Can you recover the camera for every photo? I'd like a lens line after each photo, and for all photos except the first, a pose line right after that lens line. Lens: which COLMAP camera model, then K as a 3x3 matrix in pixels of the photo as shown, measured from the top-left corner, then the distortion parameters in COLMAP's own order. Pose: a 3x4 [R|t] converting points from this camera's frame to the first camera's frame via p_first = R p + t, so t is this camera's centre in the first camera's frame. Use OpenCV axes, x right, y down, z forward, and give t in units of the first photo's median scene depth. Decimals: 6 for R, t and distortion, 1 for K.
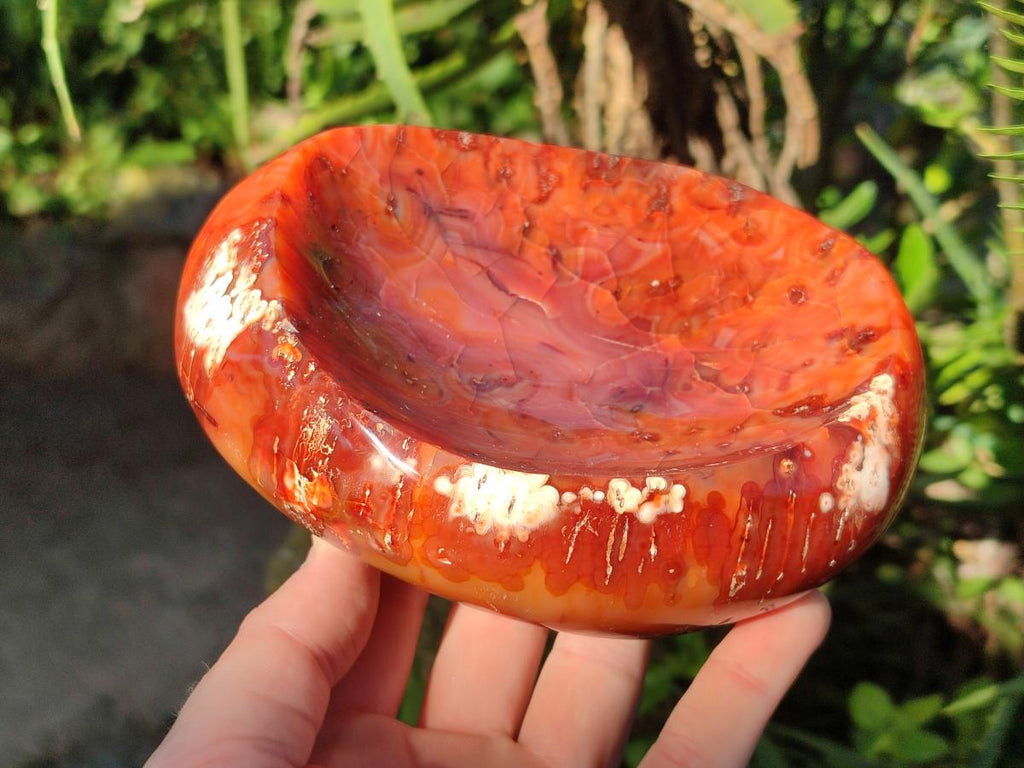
lens RADIAL K [[1557.8, 0, 512.0], [0, 1557.8, 384.0], [0, 0, 1]] dist [0.238022, -0.083729]
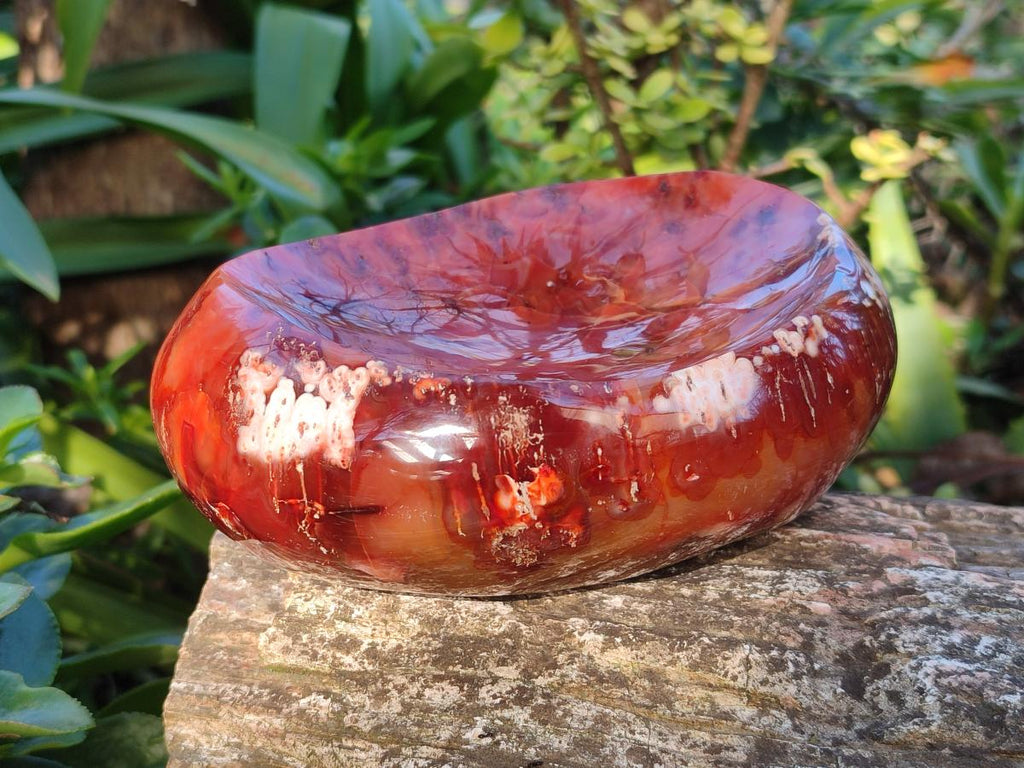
lens RADIAL K [[1557.8, 0, 512.0], [0, 1557.8, 384.0], [0, 0, 1]] dist [0.238022, -0.083729]
pose [[0.743784, -0.396035, 0.538463, -0.626448], [0.522542, 0.846854, -0.098938, 0.099785], [-0.416817, 0.354957, 0.836821, 0.197907]]
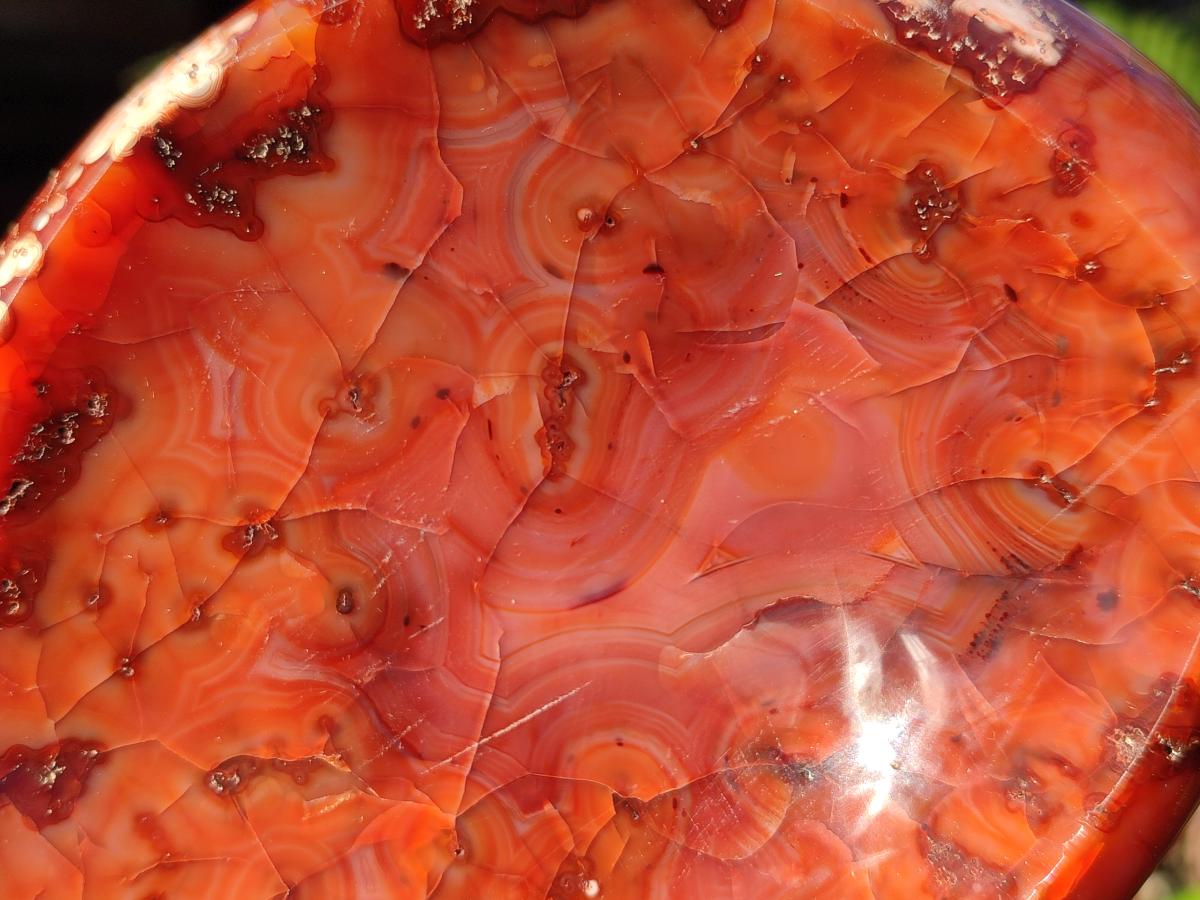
lens RADIAL K [[1825.5, 0, 600.0], [0, 1825.5, 450.0], [0, 0, 1]] dist [0.238022, -0.083729]
pose [[-0.627152, 0.769113, -0.123065, 0.071110], [-0.531414, -0.306996, 0.789527, -0.550096], [0.569455, 0.560552, 0.601251, 0.739371]]
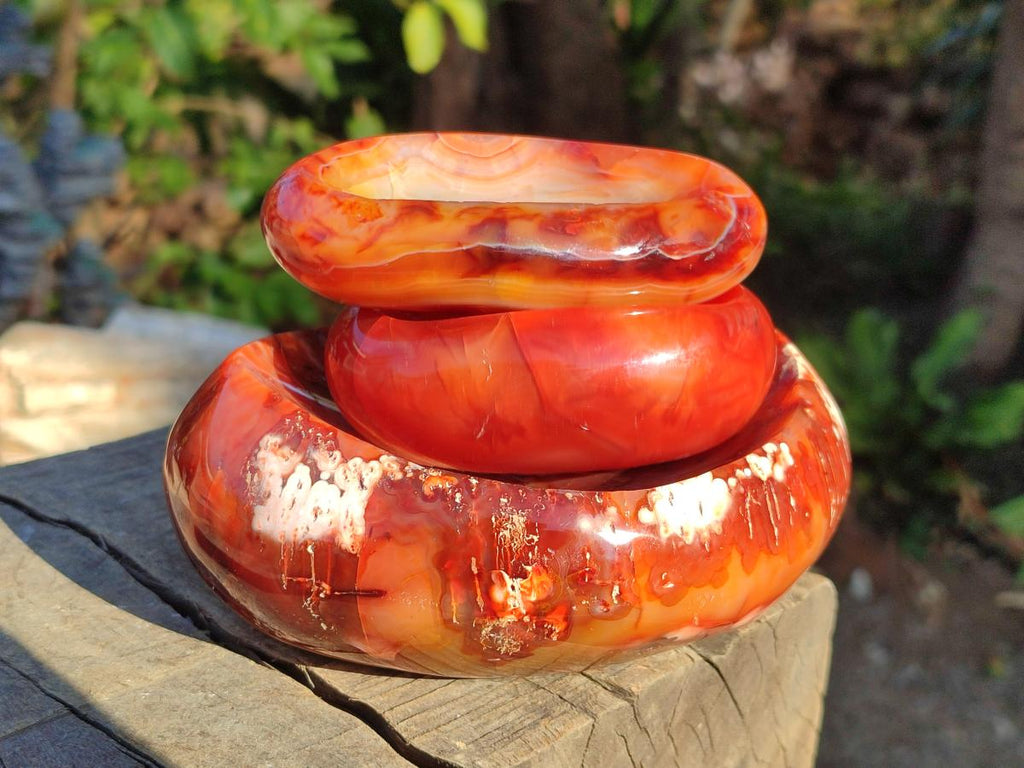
lens RADIAL K [[1557.8, 0, 512.0], [0, 1557.8, 384.0], [0, 0, 1]] dist [0.238022, -0.083729]
pose [[0.738127, -0.316818, 0.595646, -0.716637], [0.458370, 0.883321, -0.098185, 0.046272], [-0.495040, 0.345500, 0.797223, 0.135539]]
